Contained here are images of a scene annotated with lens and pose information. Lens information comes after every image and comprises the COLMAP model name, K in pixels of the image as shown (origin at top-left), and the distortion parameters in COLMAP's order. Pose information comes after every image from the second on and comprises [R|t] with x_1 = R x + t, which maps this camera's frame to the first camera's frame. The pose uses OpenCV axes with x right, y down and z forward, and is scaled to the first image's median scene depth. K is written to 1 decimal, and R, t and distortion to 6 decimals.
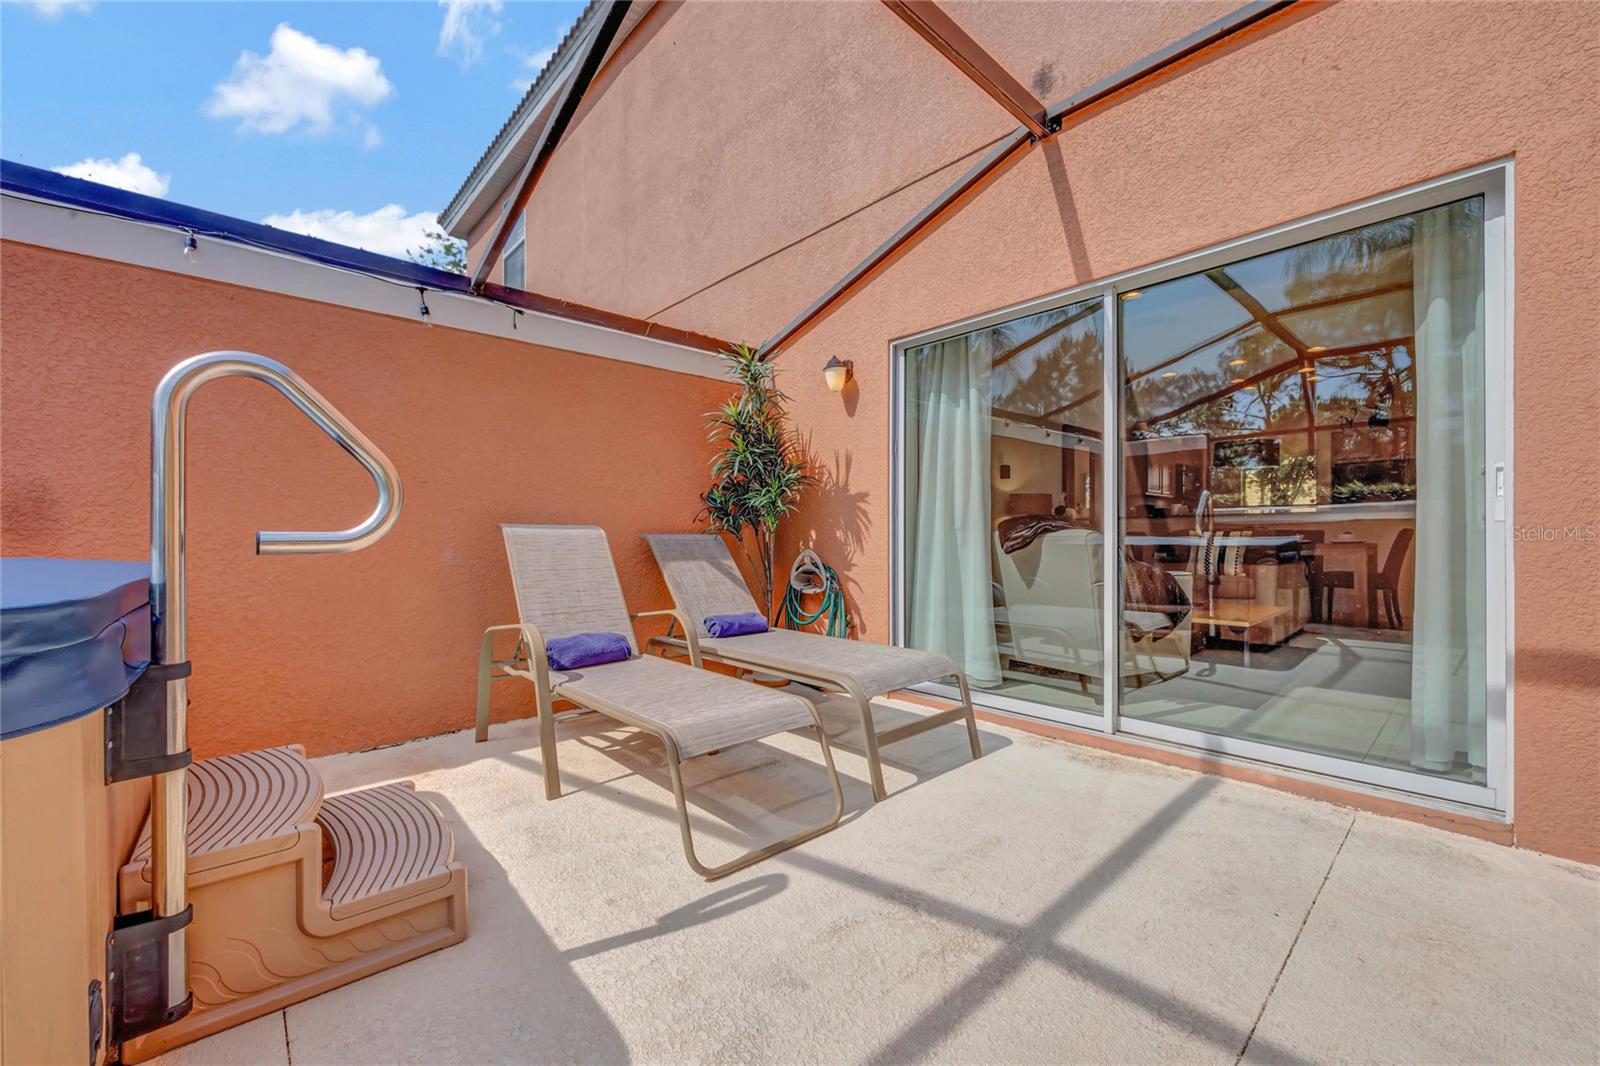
lens RADIAL K [[642.3, 0, 801.7], [0, 642.3, 530.5], [0, 0, 1]] dist [0.001225, 0.000098]
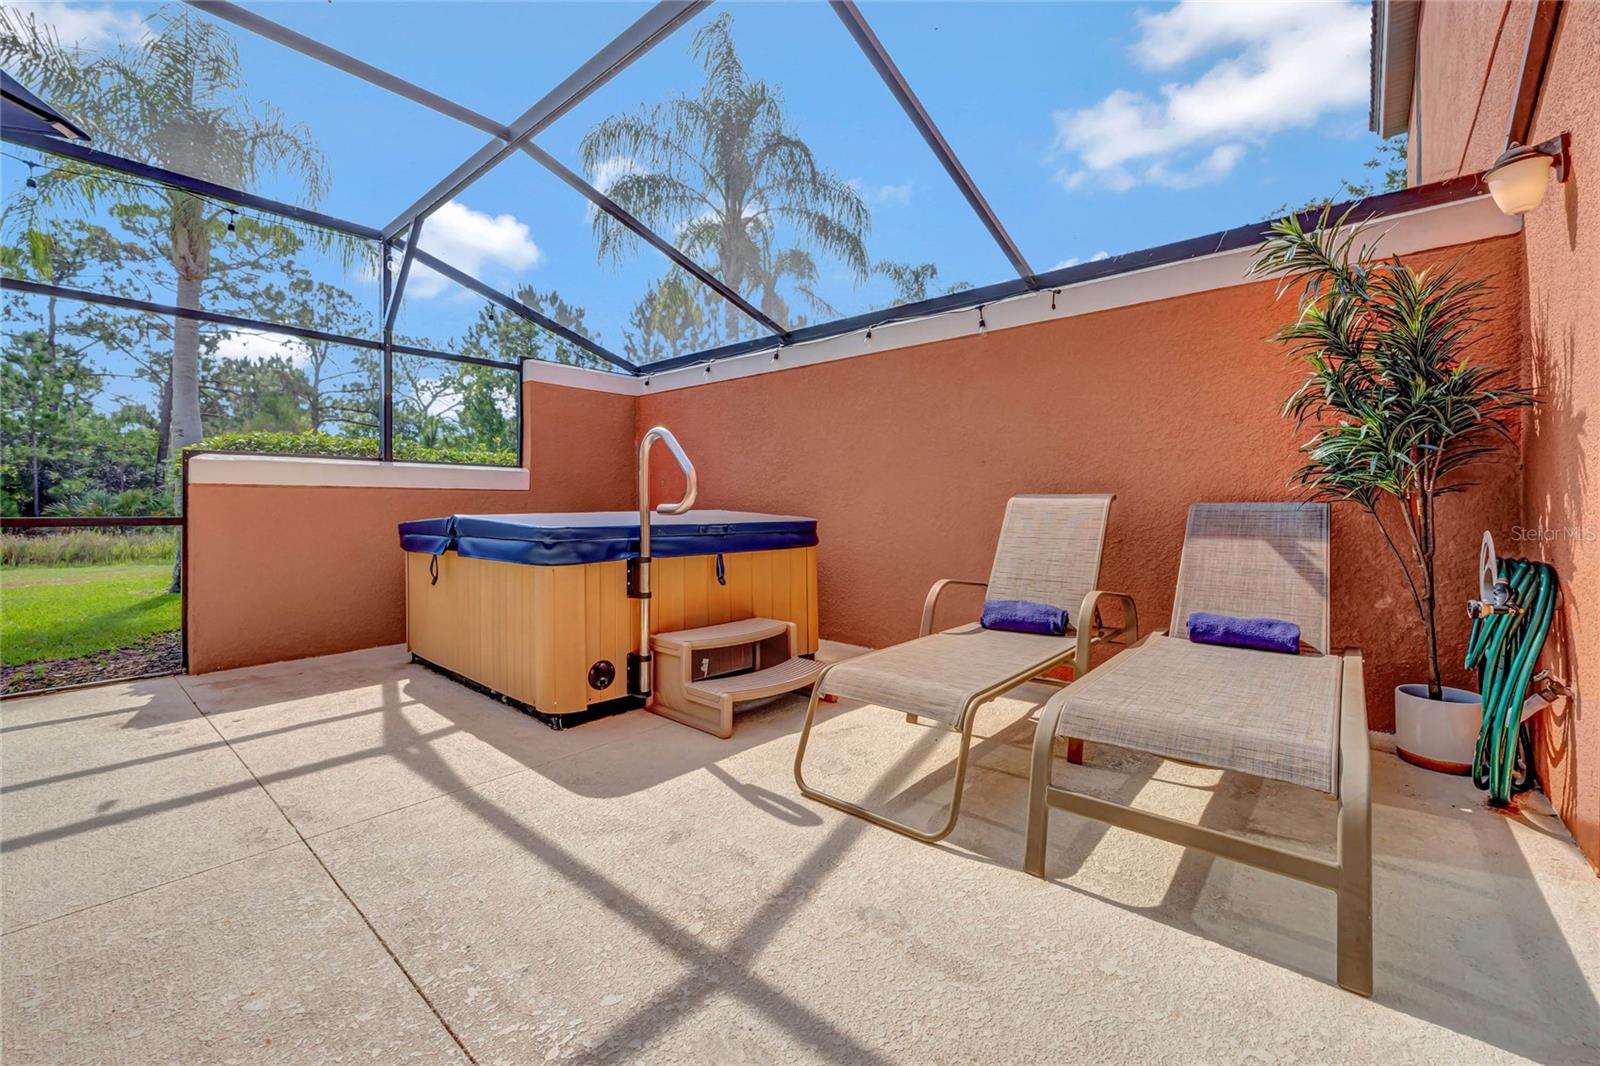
lens RADIAL K [[648.5, 0, 801.1], [0, 648.5, 508.9], [0, 0, 1]] dist [-0.001243, -0.000636]
pose [[0.118515, 0.006019, -0.992934, 0.608817], [0.008997, 0.999934, 0.007135, 0.002650], [0.992912, -0.009779, 0.118453, 0.496097]]
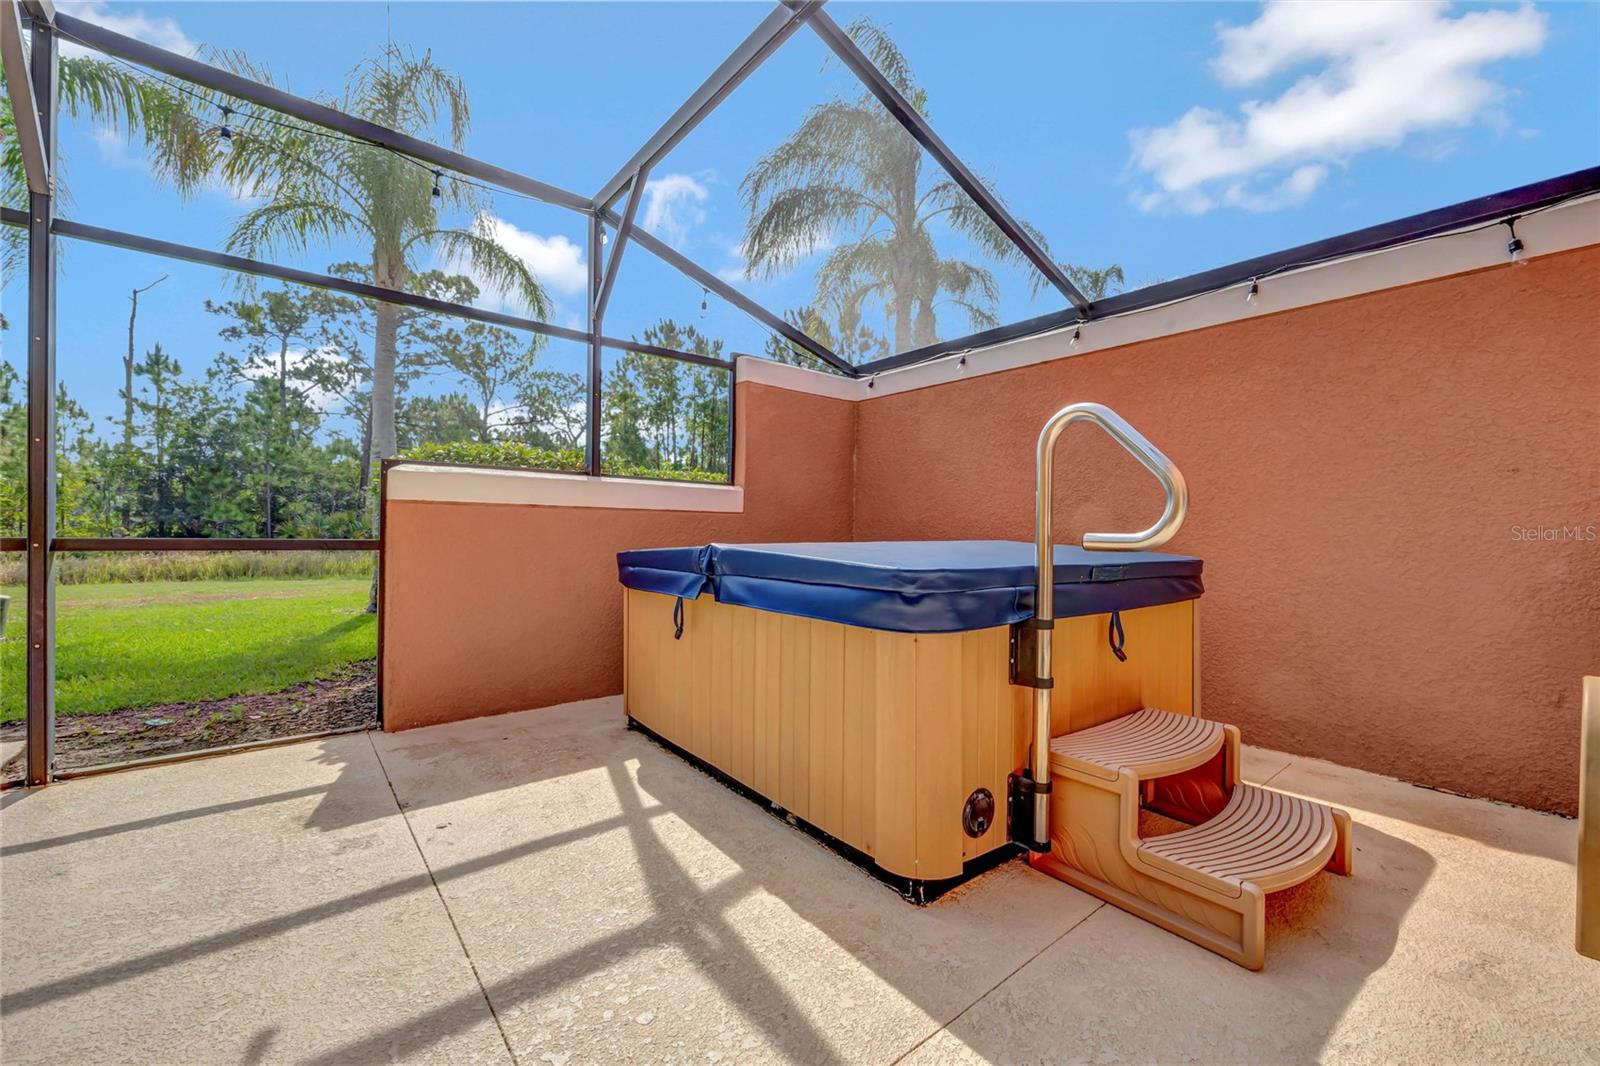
lens RADIAL K [[635.7, 0, 803.0], [0, 635.7, 534.2], [0, 0, 1]] dist [-0.002038, -0.000122]
pose [[-0.054463, 0.003275, -0.998510, 0.210481], [-0.003593, 0.999988, 0.003476, 0.000876], [0.998509, 0.003777, -0.054450, 0.194524]]
